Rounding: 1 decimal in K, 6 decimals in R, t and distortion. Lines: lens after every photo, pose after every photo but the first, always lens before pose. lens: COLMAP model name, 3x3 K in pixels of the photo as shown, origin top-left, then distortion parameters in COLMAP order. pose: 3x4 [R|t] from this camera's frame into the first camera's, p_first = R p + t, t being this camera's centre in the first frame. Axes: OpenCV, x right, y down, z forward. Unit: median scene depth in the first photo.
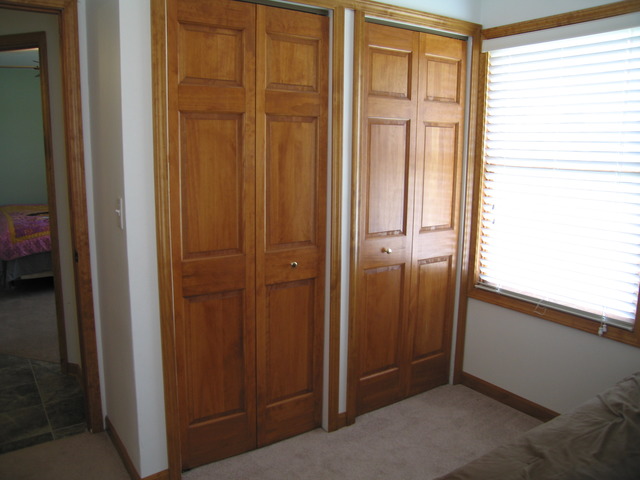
lens RADIAL K [[524.6, 0, 312.2], [0, 524.6, 239.0], [0, 0, 1]] dist [-0.144369, 0.108936]
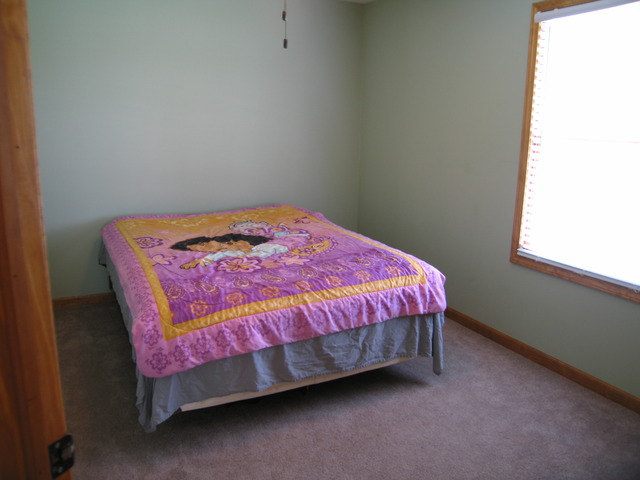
lens RADIAL K [[524.6, 0, 312.2], [0, 524.6, 239.0], [0, 0, 1]] dist [-0.144369, 0.108936]
pose [[0.989833, 0.036288, -0.137526, -0.408292], [-0.030271, 0.998501, 0.045599, -0.099010], [0.138975, -0.040973, 0.989448, 0.578229]]
